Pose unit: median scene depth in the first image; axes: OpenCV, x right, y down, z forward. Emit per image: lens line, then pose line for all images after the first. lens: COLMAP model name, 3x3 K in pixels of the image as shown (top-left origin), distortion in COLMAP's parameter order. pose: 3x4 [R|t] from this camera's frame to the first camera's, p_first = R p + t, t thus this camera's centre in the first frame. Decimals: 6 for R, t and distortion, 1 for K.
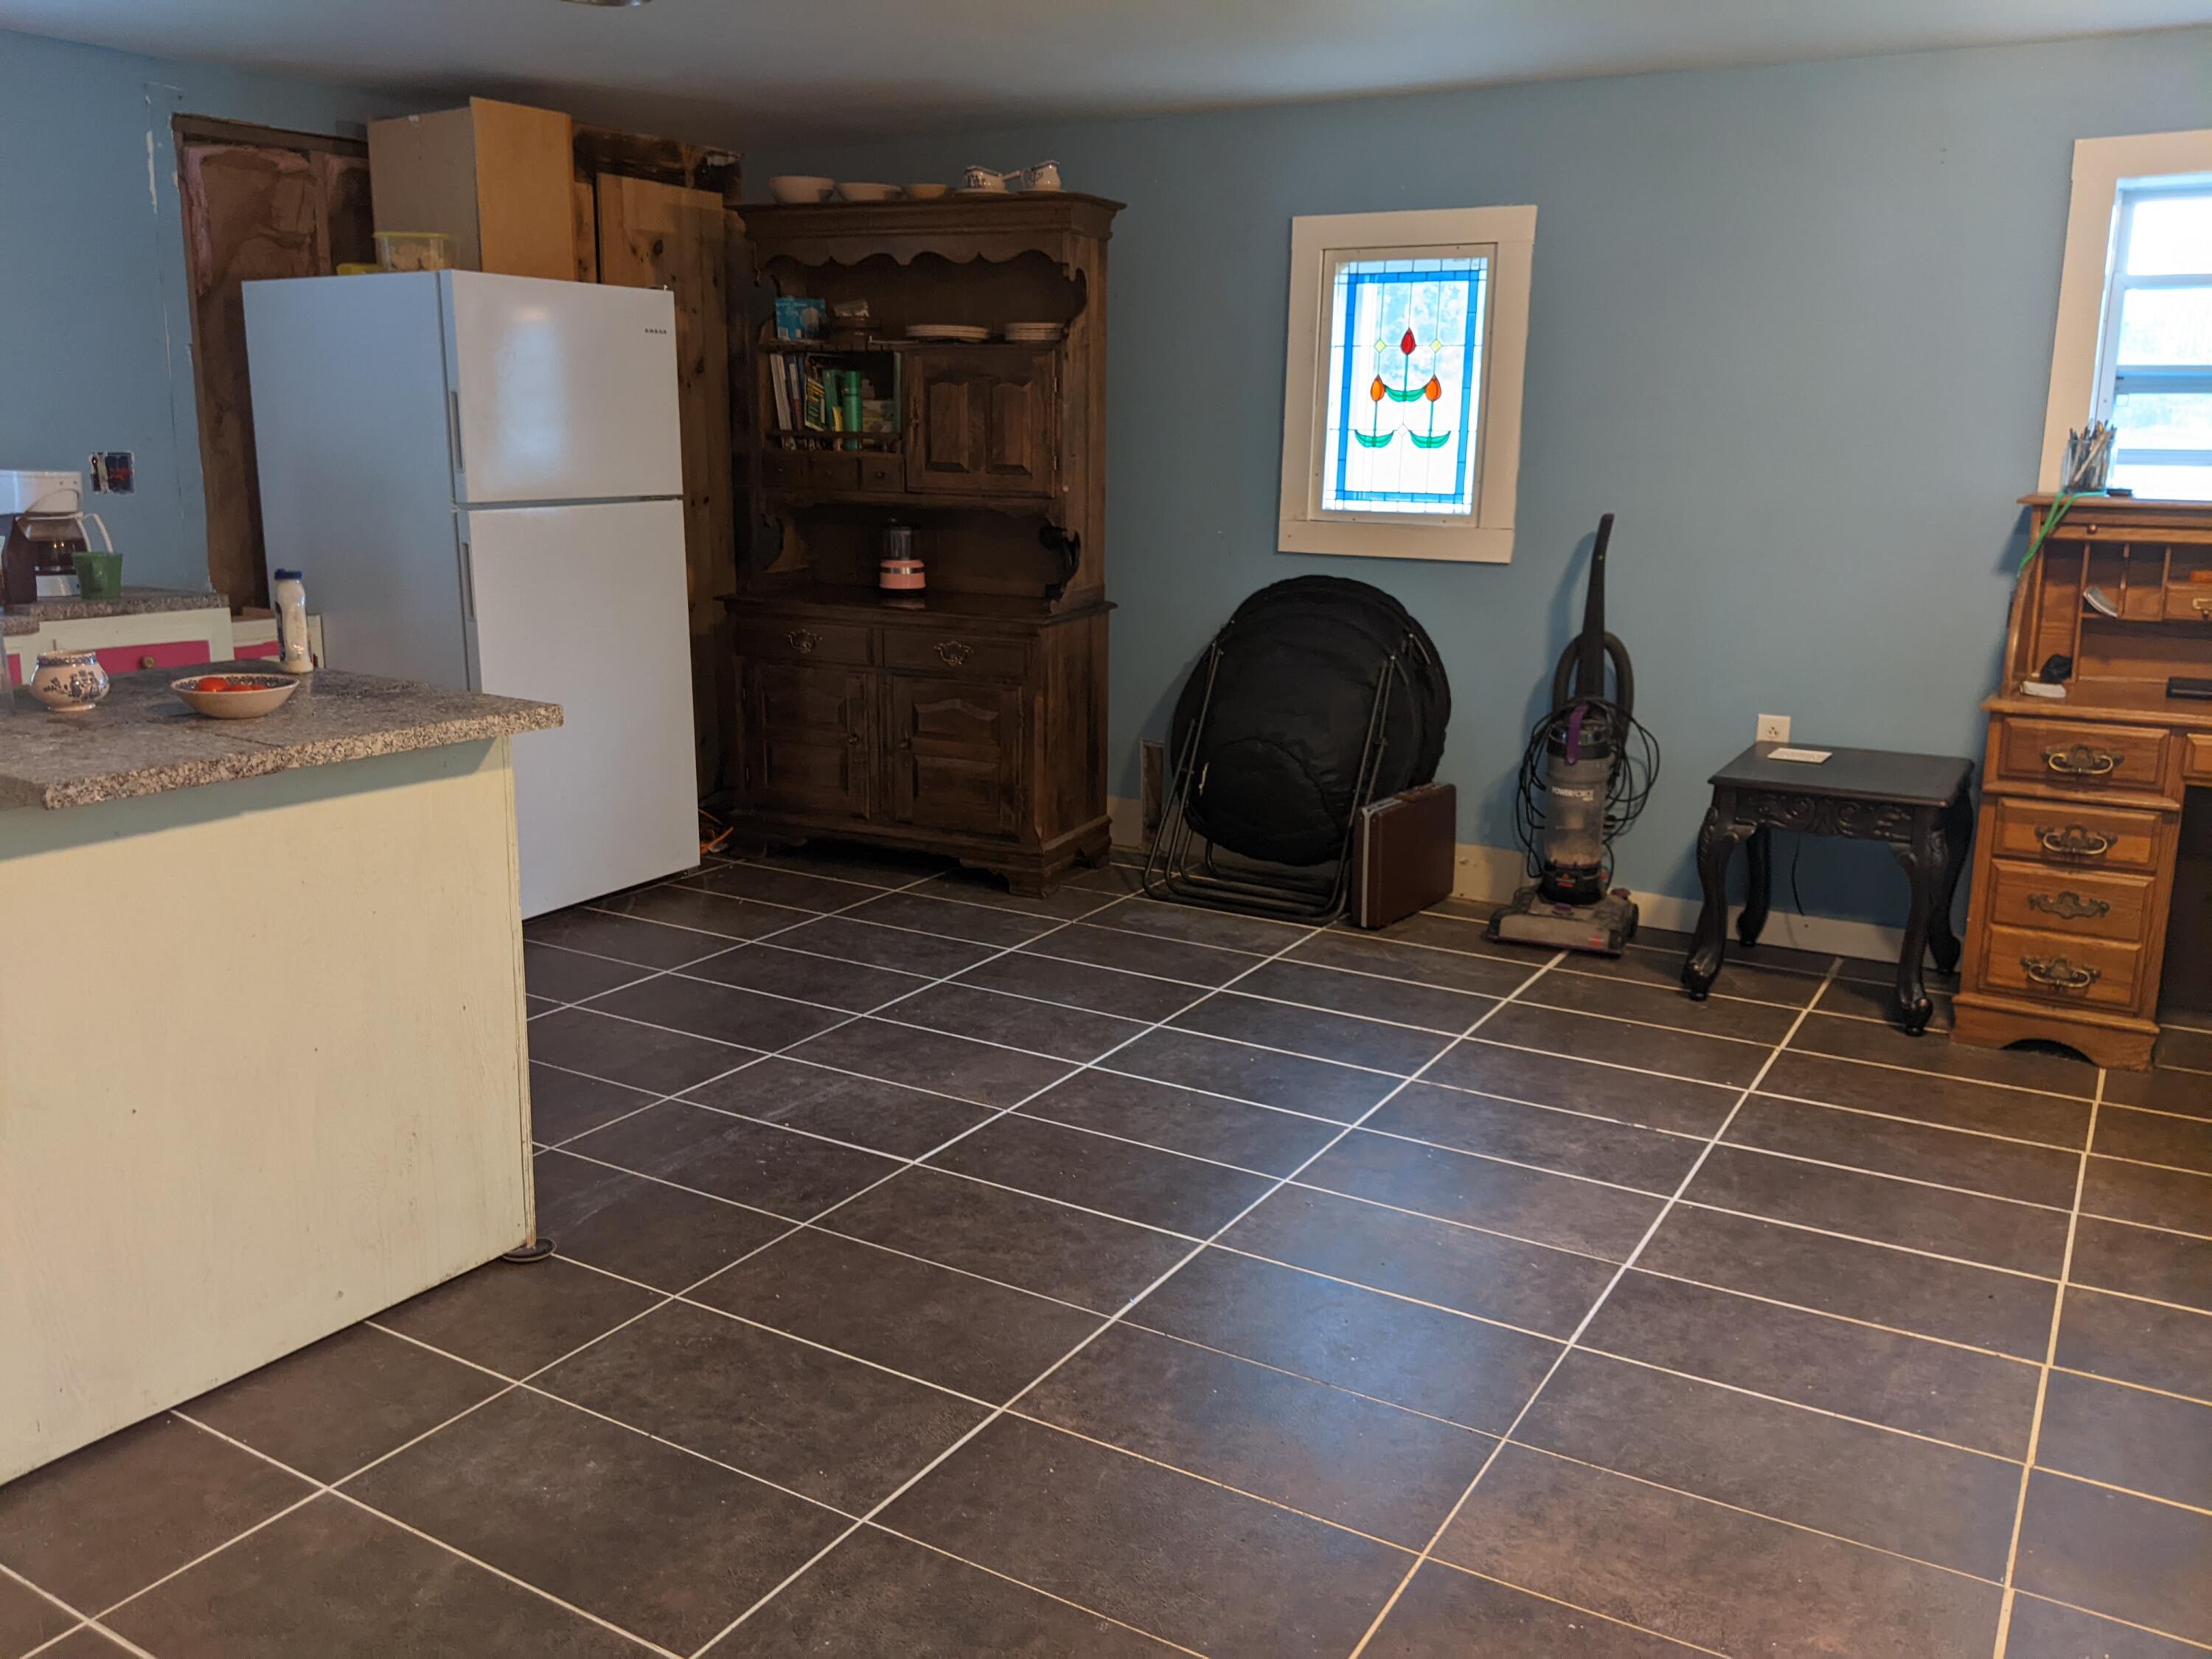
lens RADIAL K [[1761.0, 0, 1096.5], [0, 1761.0, 807.6], [0, 0, 1]] dist [0.074837, -0.148103]
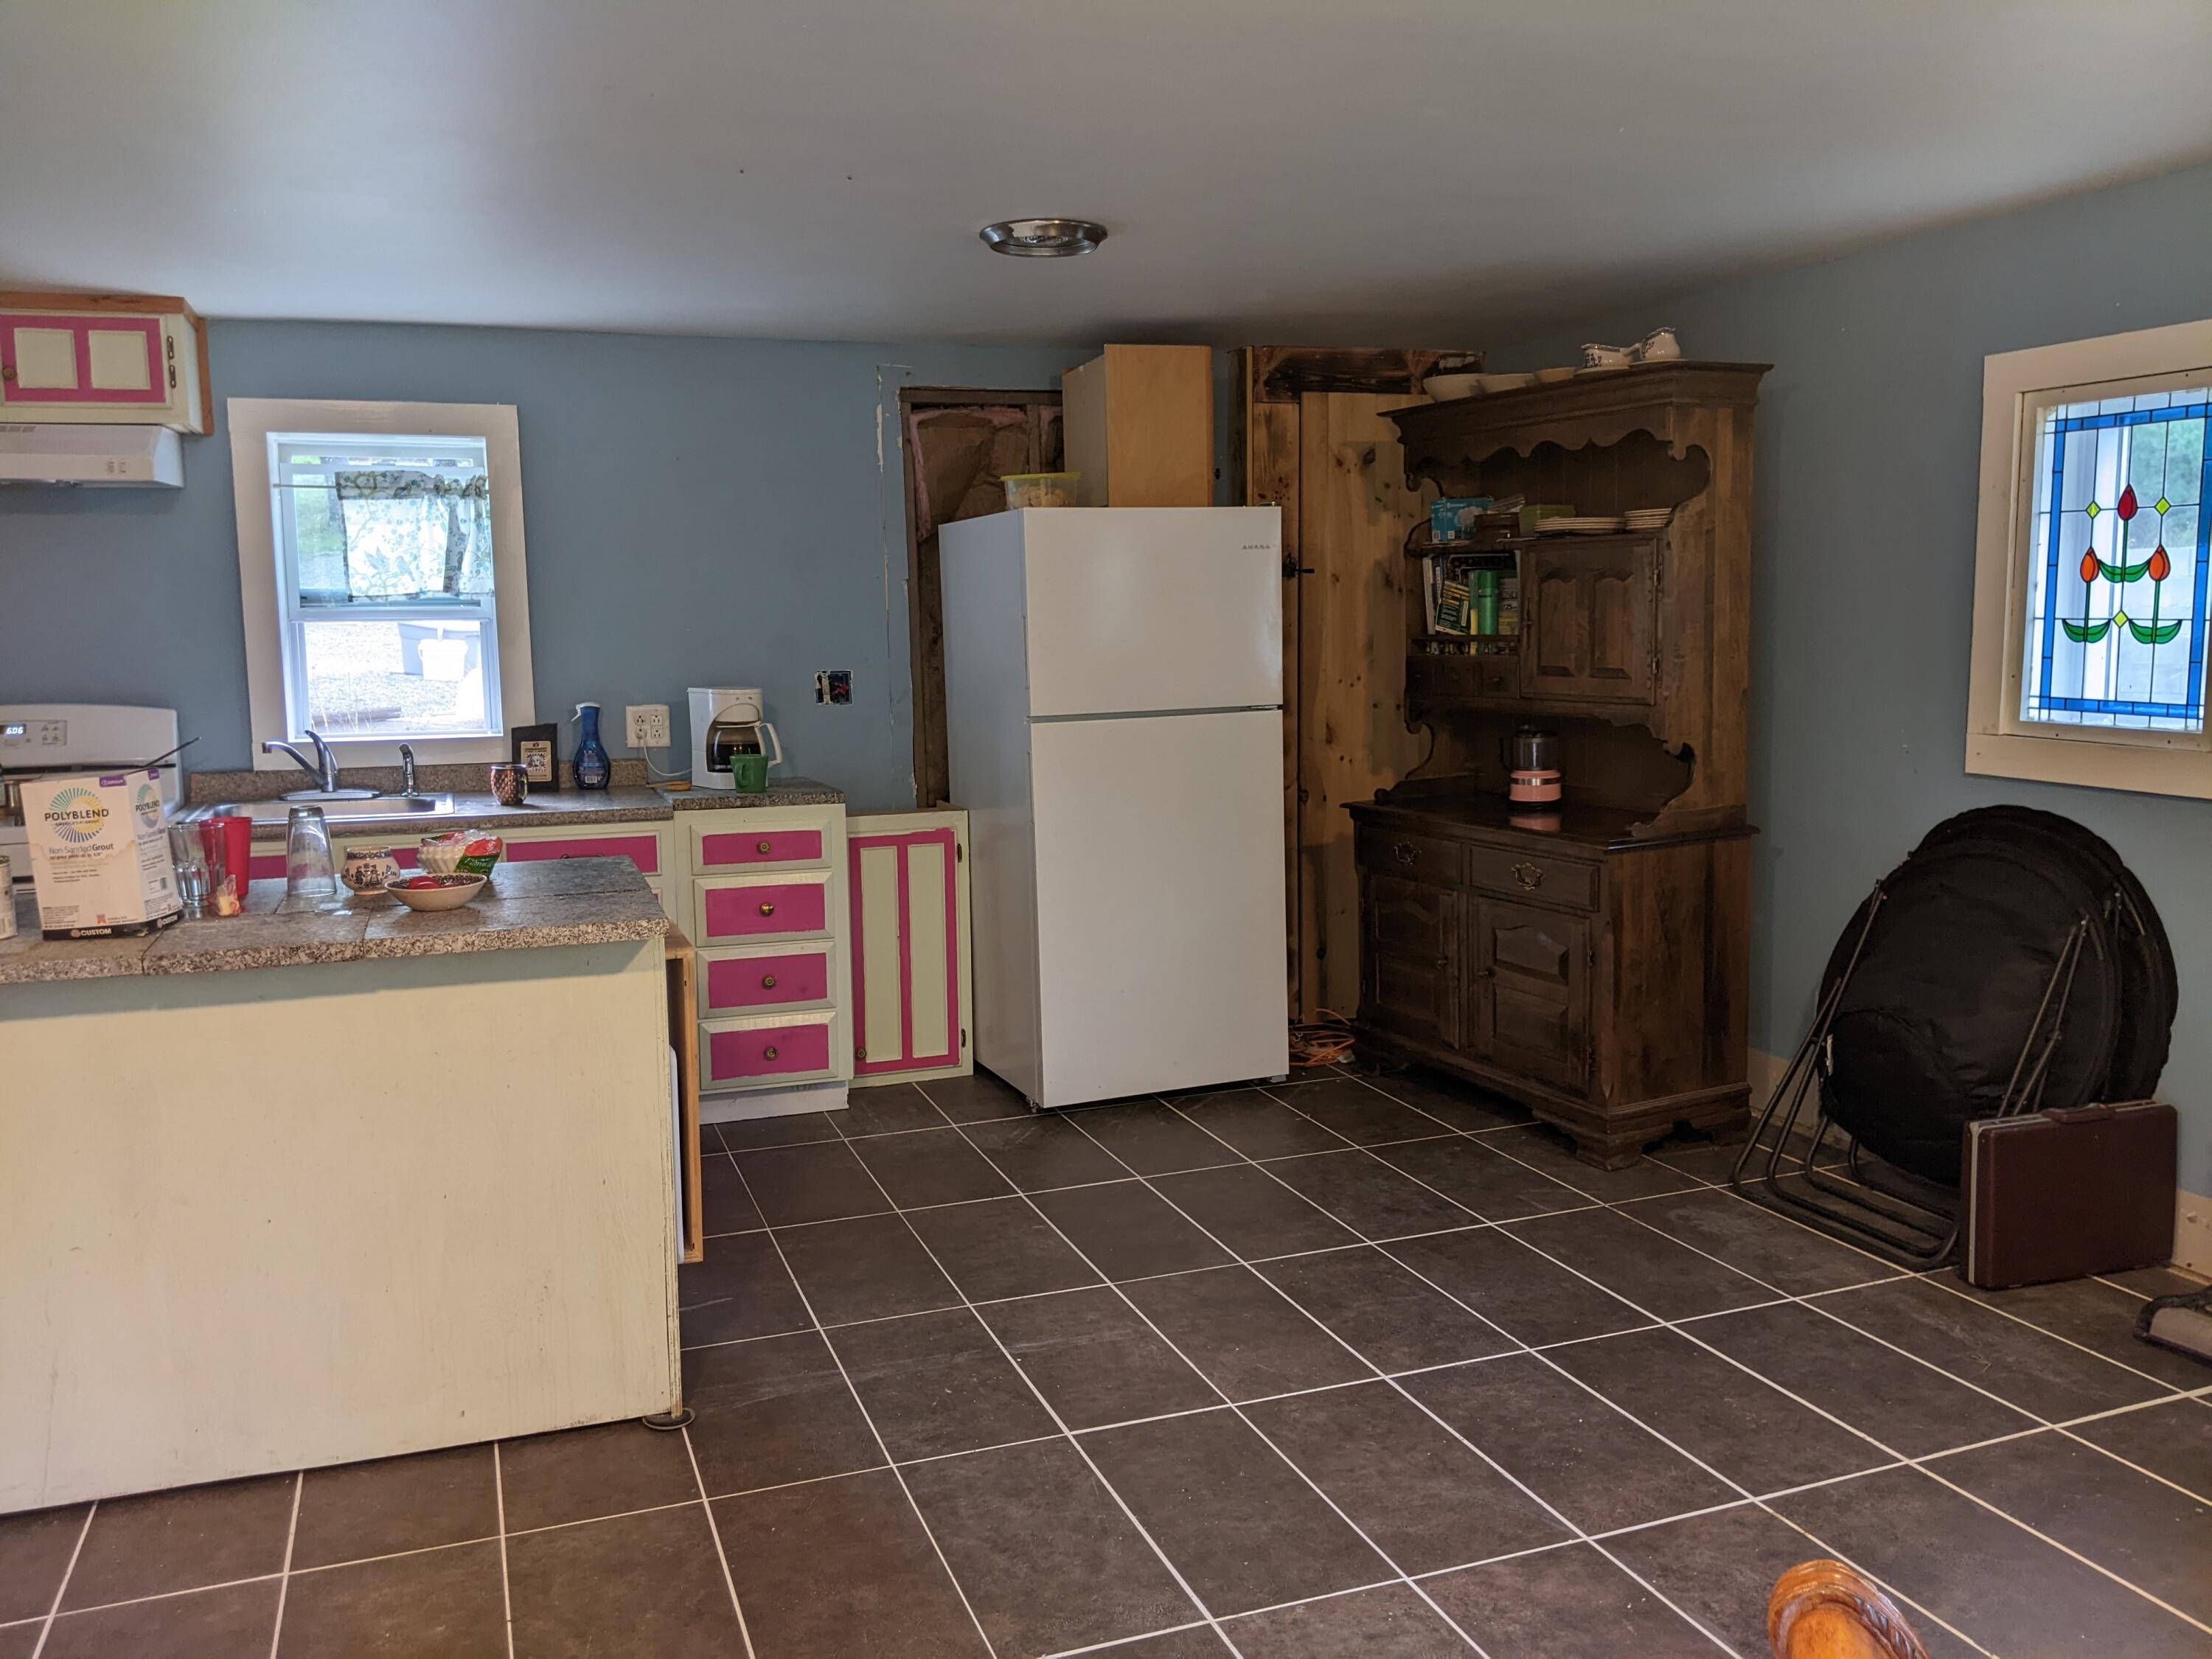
lens RADIAL K [[1769.9, 0, 1106.0], [0, 1769.9, 829.5], [0, 0, 1]] dist [0.097643, -0.182618]
pose [[0.781292, 0.048007, -0.622316, 0.313766], [-0.101438, 0.993549, -0.050706, -0.044712], [0.615867, 0.102743, 0.781122, 0.161287]]
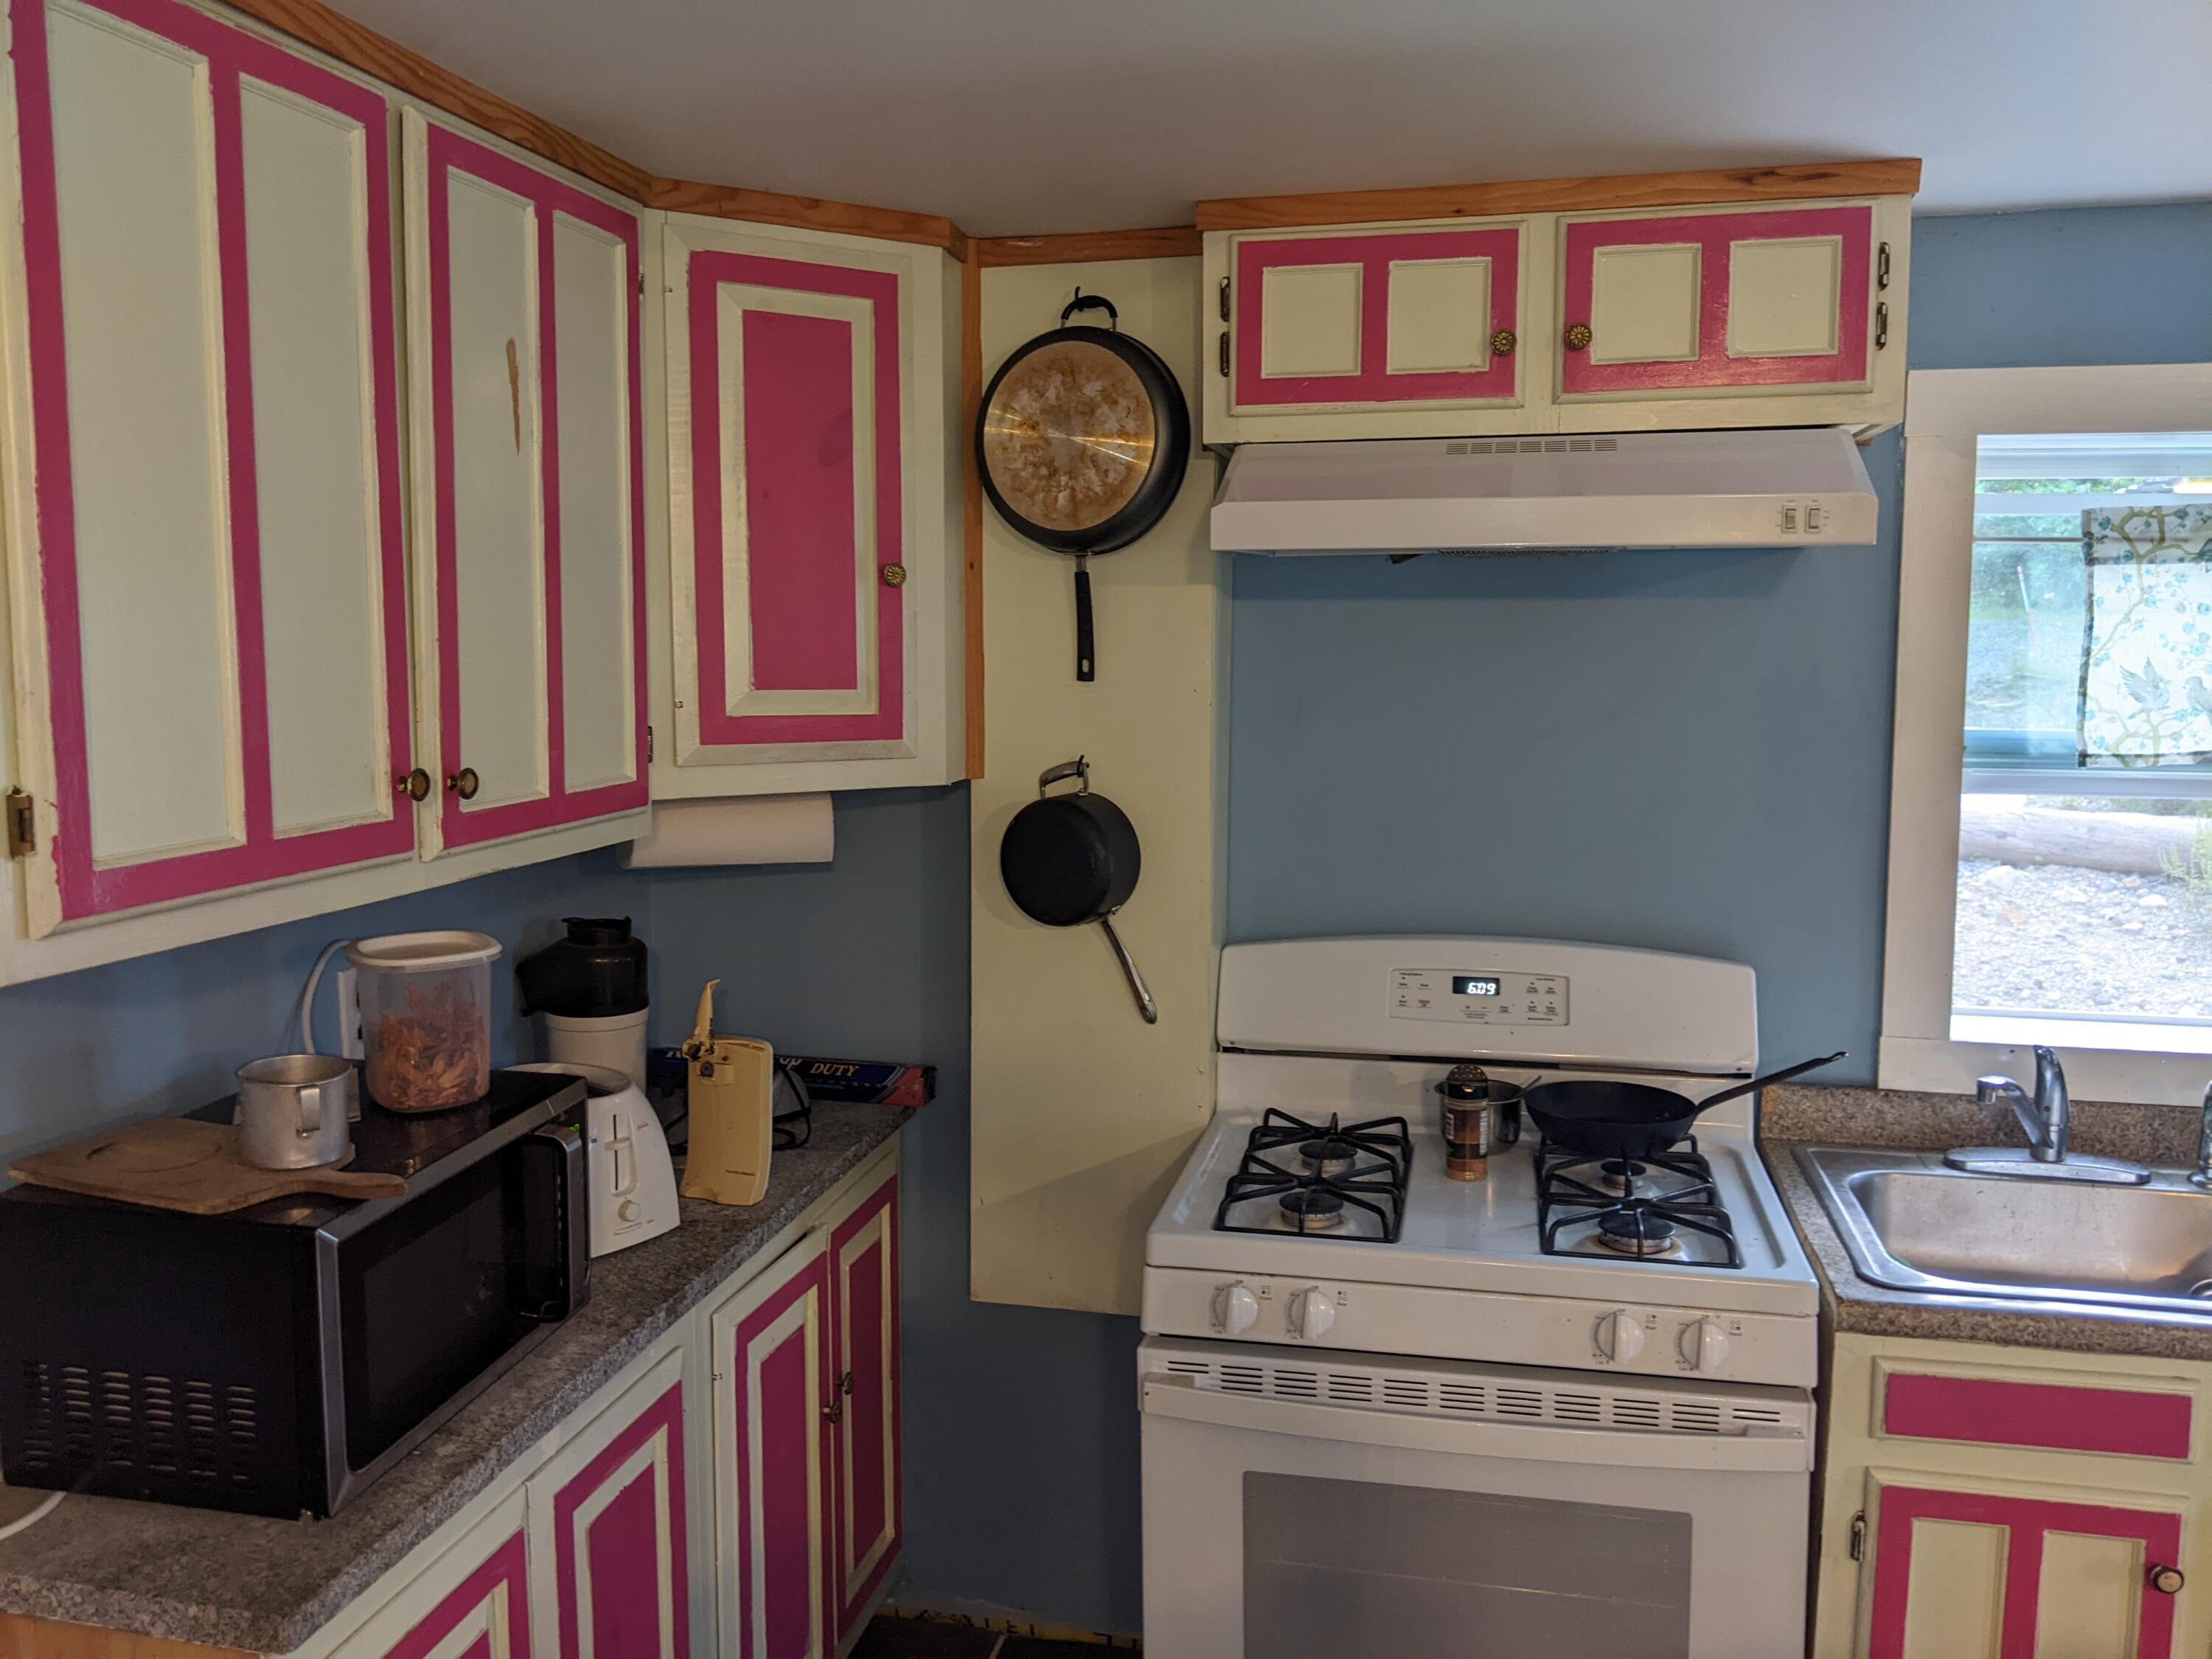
lens RADIAL K [[1761.0, 0, 1096.5], [0, 1761.0, 807.6], [0, 0, 1]] dist [0.074837, -0.148103]
pose [[0.319689, 0.083118, -0.943870, -0.264755], [-0.187867, 0.981929, 0.022839, -0.127411], [0.928712, 0.170020, 0.329527, 0.251104]]
